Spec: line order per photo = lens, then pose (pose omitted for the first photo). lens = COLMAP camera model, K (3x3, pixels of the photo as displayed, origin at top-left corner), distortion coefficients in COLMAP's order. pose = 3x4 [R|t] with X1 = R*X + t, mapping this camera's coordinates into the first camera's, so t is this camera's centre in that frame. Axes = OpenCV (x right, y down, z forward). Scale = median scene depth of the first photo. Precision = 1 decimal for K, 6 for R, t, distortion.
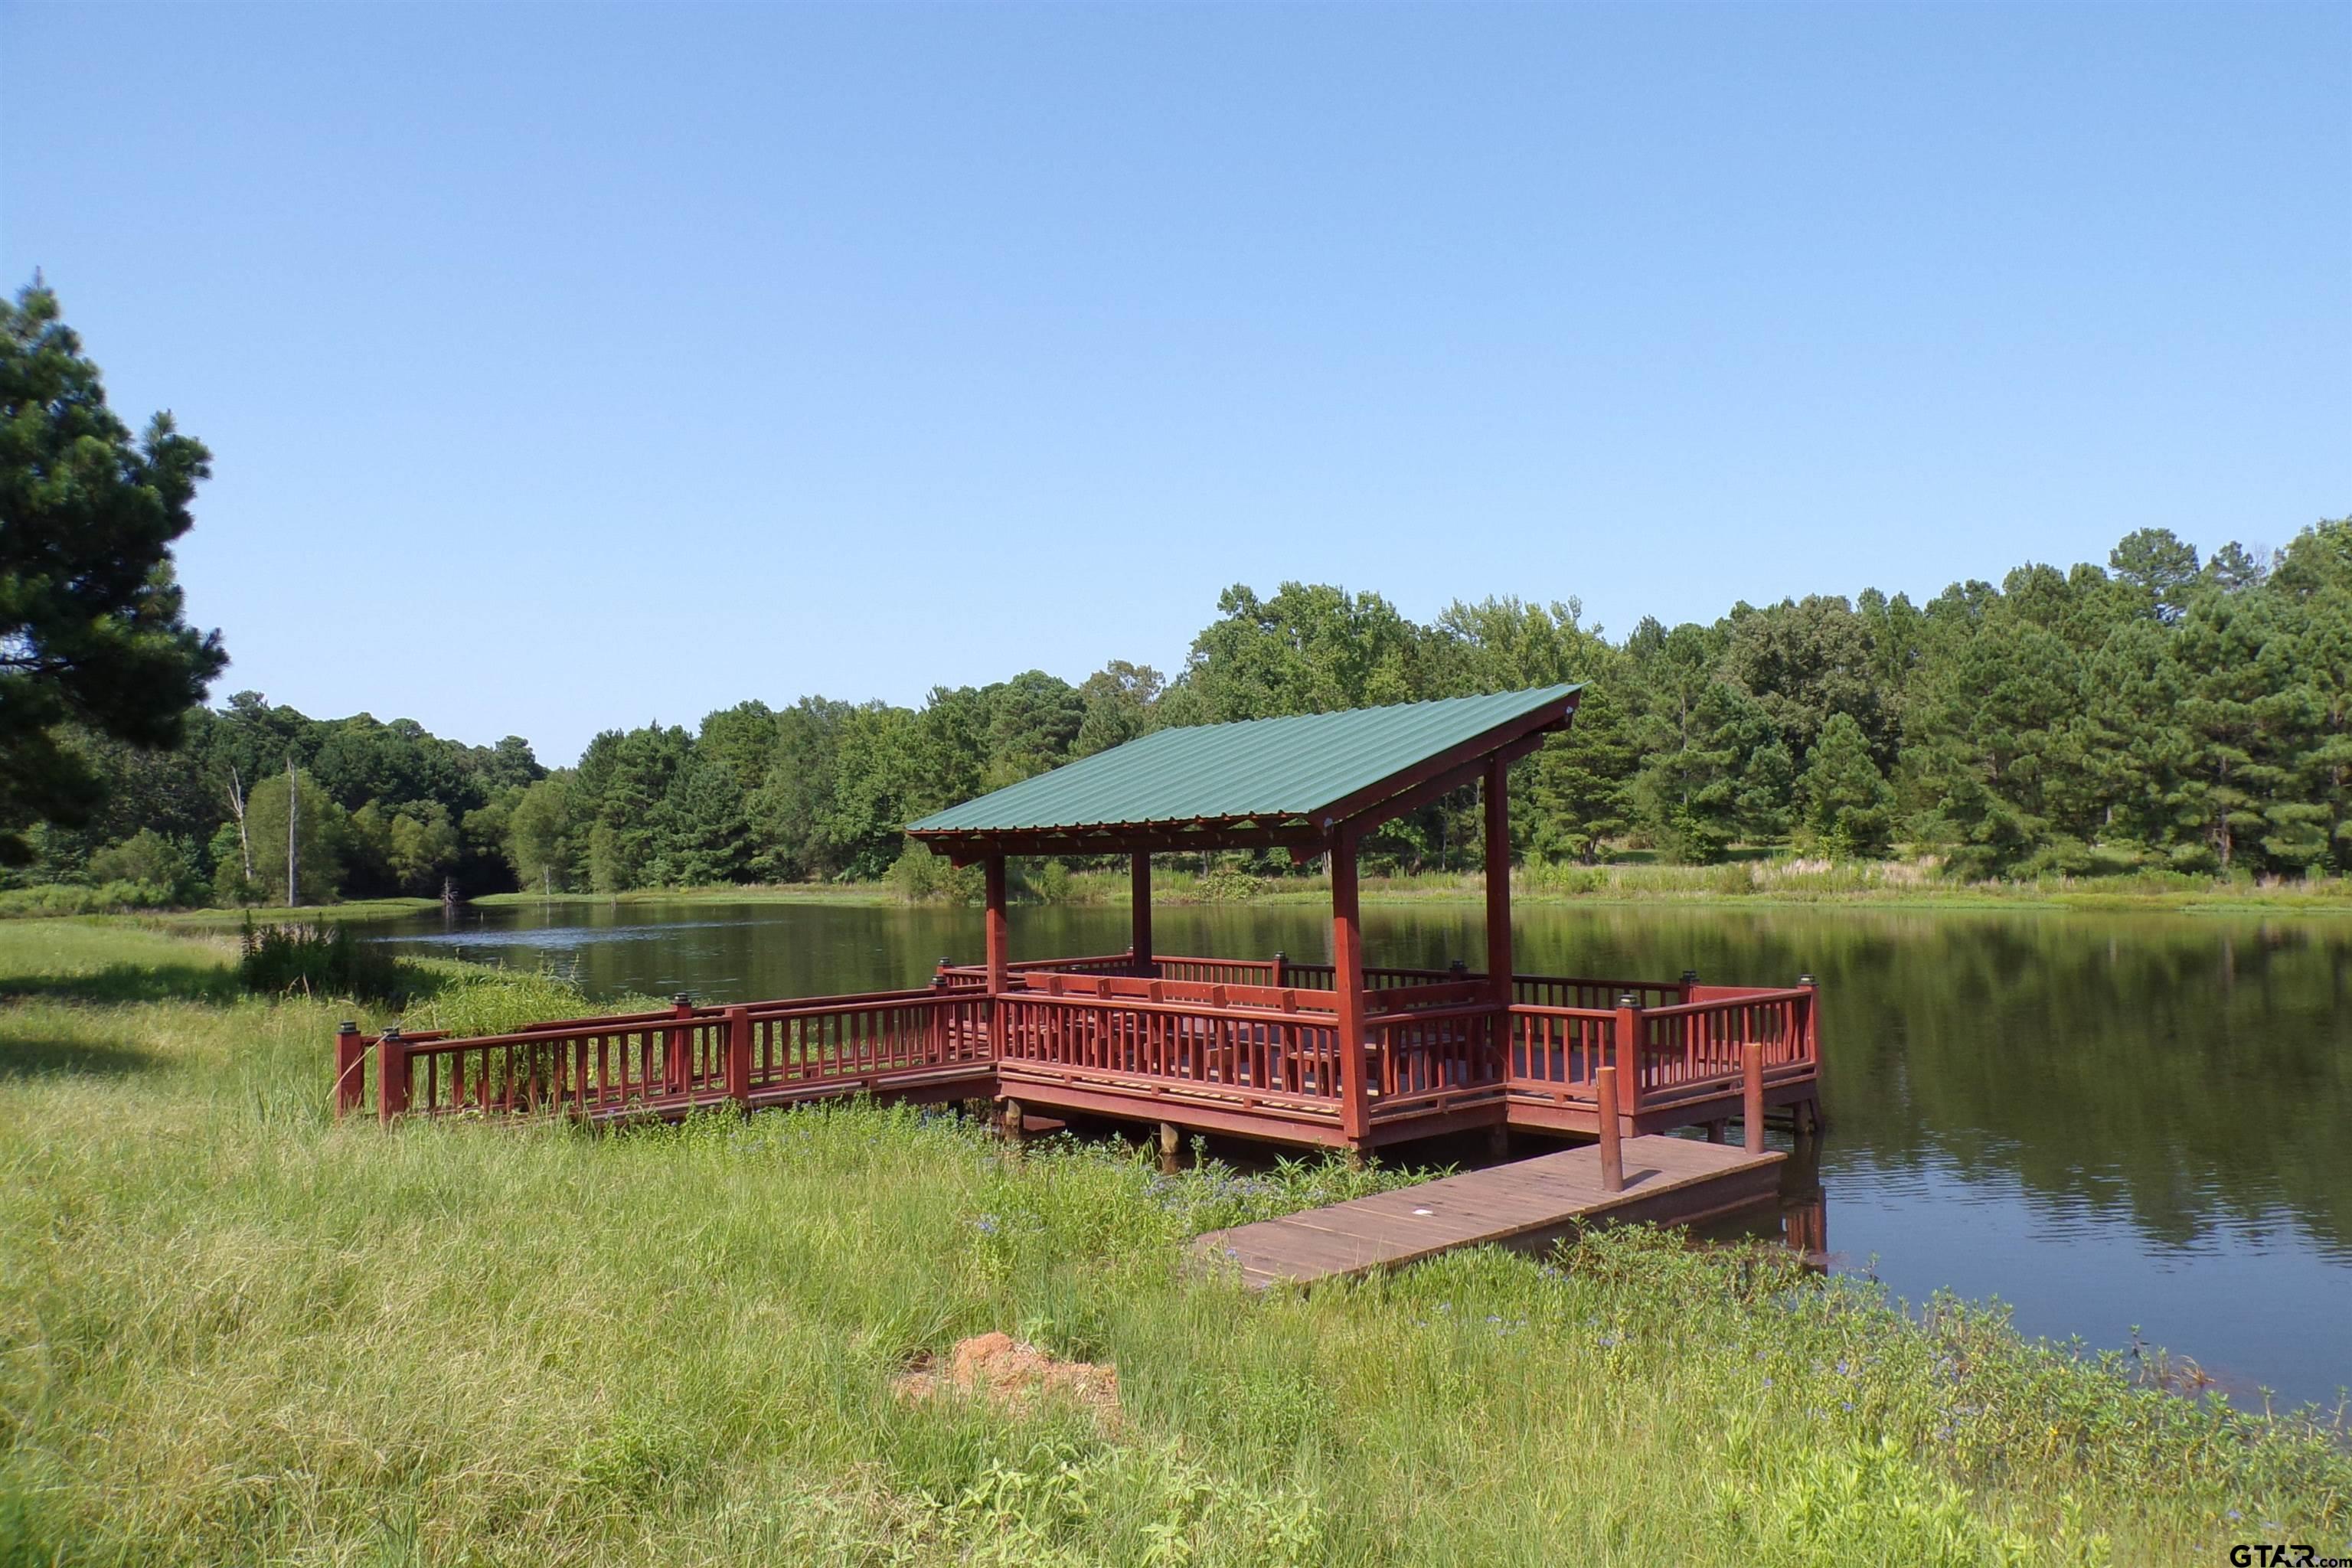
lens RADIAL K [[1625.1, 0, 1221.2], [0, 1625.1, 792.5], [0, 0, 1]] dist [0.014078, 0.010850]
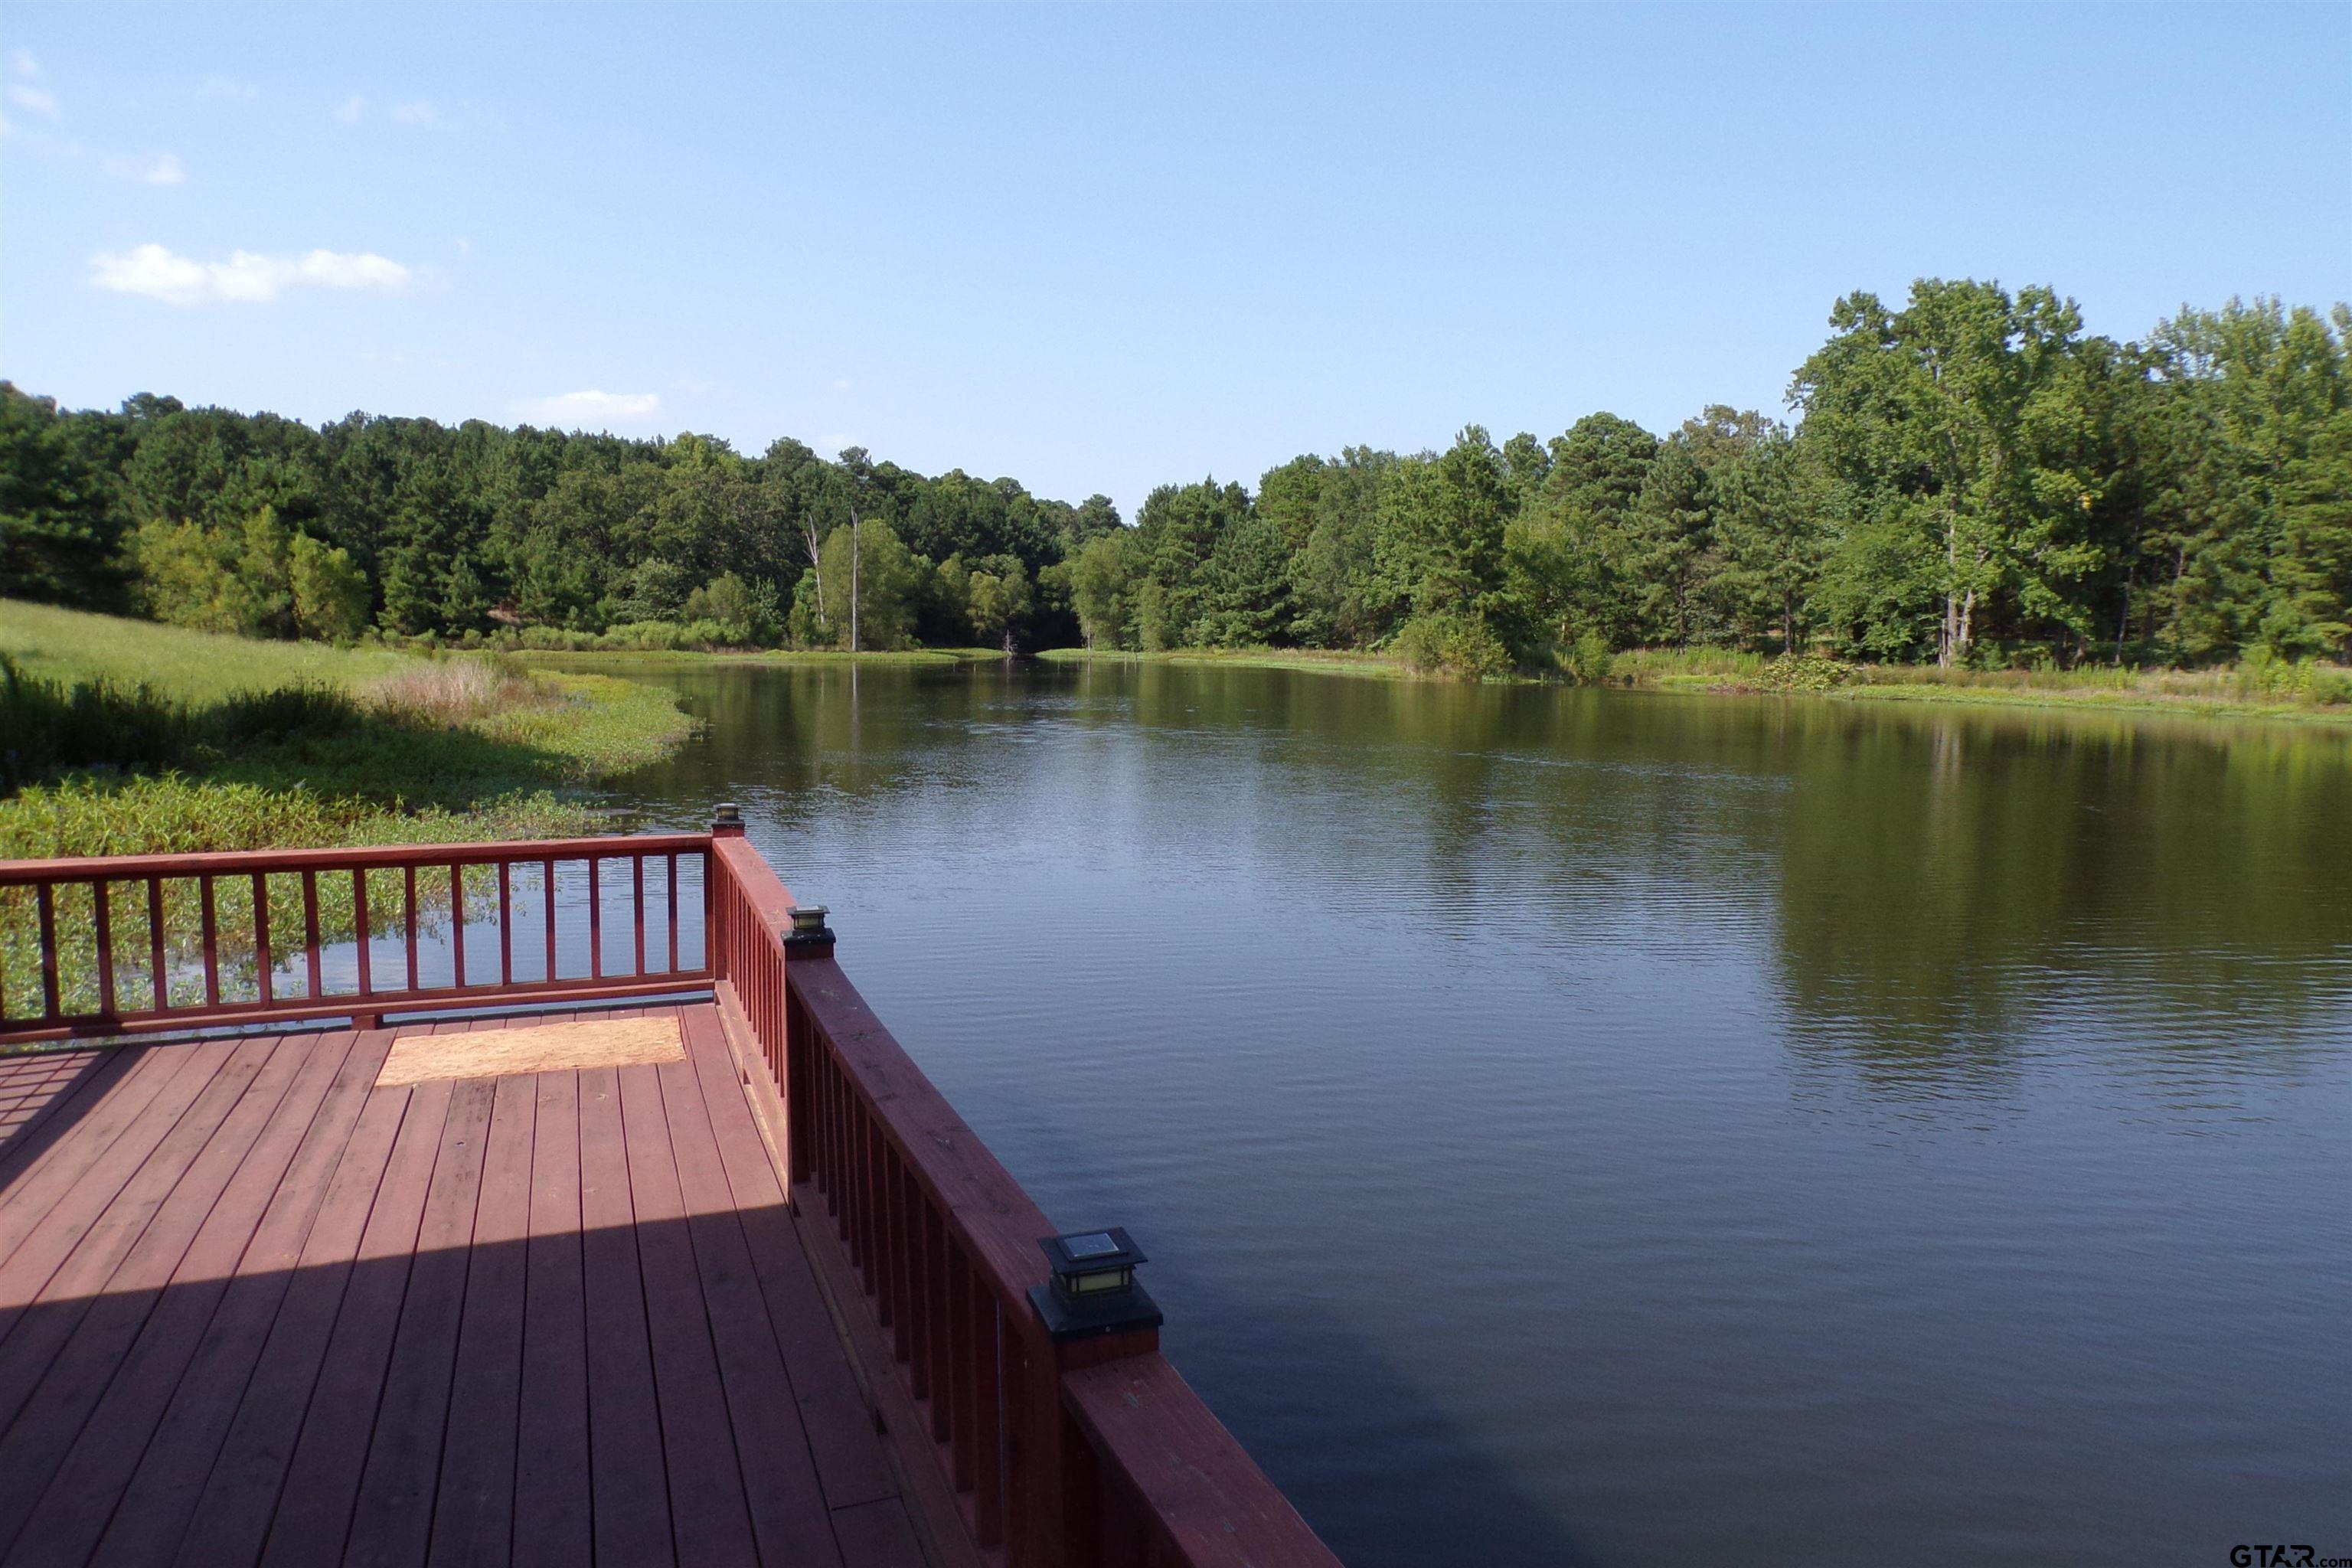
lens RADIAL K [[1625.1, 0, 1200.8], [0, 1625.1, 794.7], [0, 0, 1]] dist [0.014078, 0.010850]
pose [[0.924660, 0.073524, -0.373629, 0.028561], [-0.021051, 0.989552, 0.142632, 0.007440], [0.380212, -0.124021, 0.916546, 0.119477]]
